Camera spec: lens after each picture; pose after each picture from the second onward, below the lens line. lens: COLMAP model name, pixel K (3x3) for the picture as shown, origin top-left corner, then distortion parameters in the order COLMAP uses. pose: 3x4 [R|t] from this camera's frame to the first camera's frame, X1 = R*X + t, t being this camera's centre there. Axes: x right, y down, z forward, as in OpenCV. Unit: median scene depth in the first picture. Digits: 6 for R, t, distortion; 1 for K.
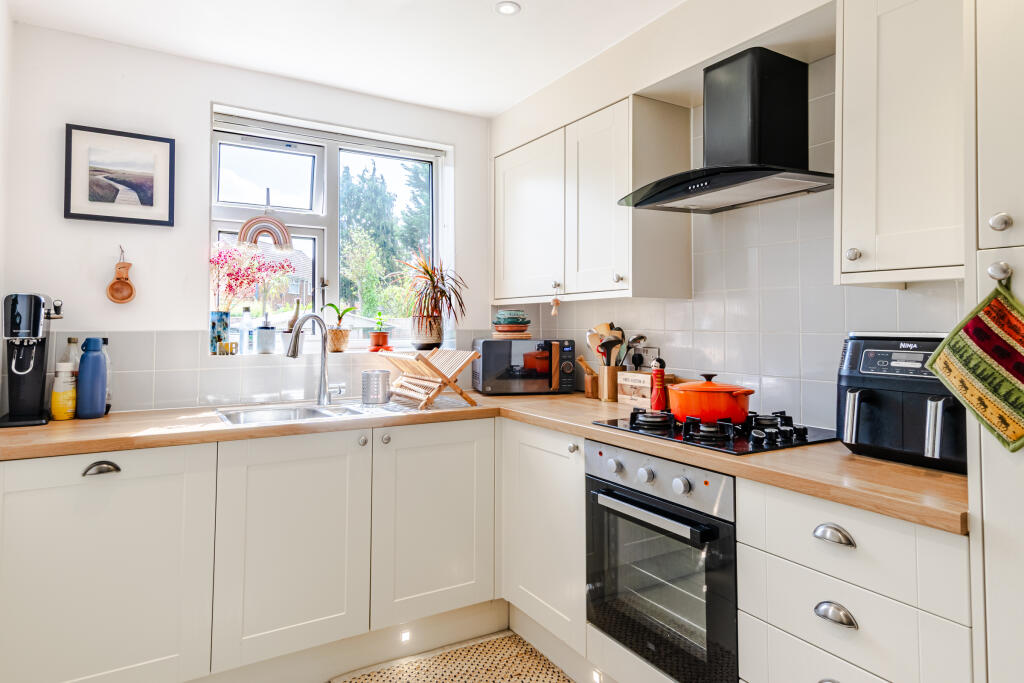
lens RADIAL K [[618.9, 0, 514.1], [0, 618.9, 299.9], [0, 0, 1]] dist [0.011337, 0.000485]
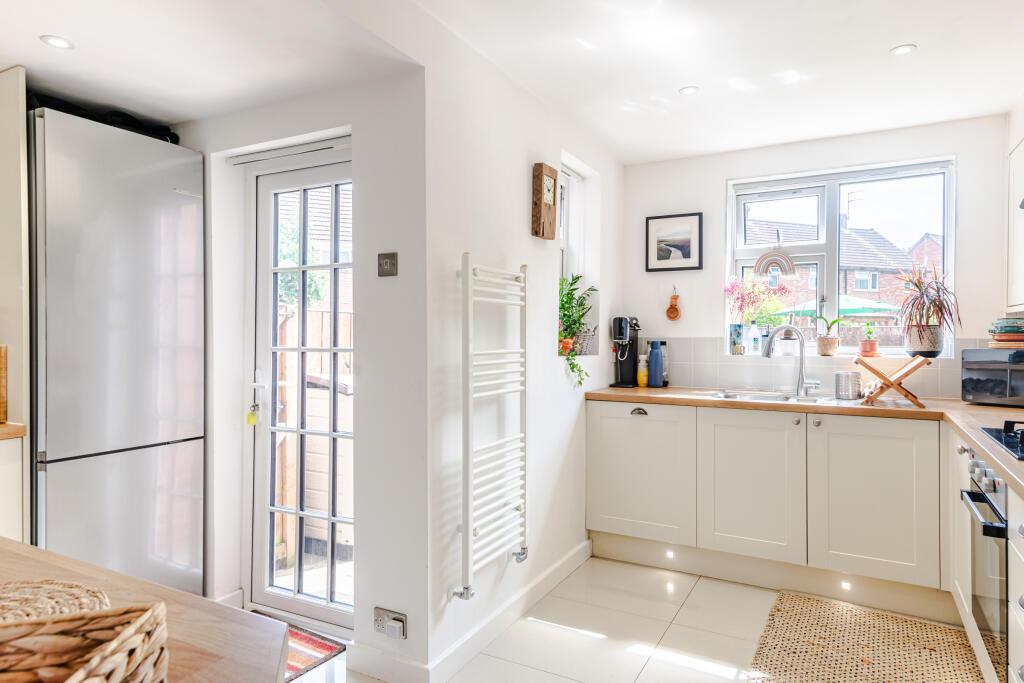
lens RADIAL K [[618.9, 0, 514.1], [0, 618.9, 299.9], [0, 0, 1]] dist [0.011337, 0.000485]
pose [[0.492897, -0.047498, -0.868790, 0.557842], [0.035417, 0.998777, -0.034511, -0.006831], [0.869366, -0.013759, 0.493976, -0.162987]]
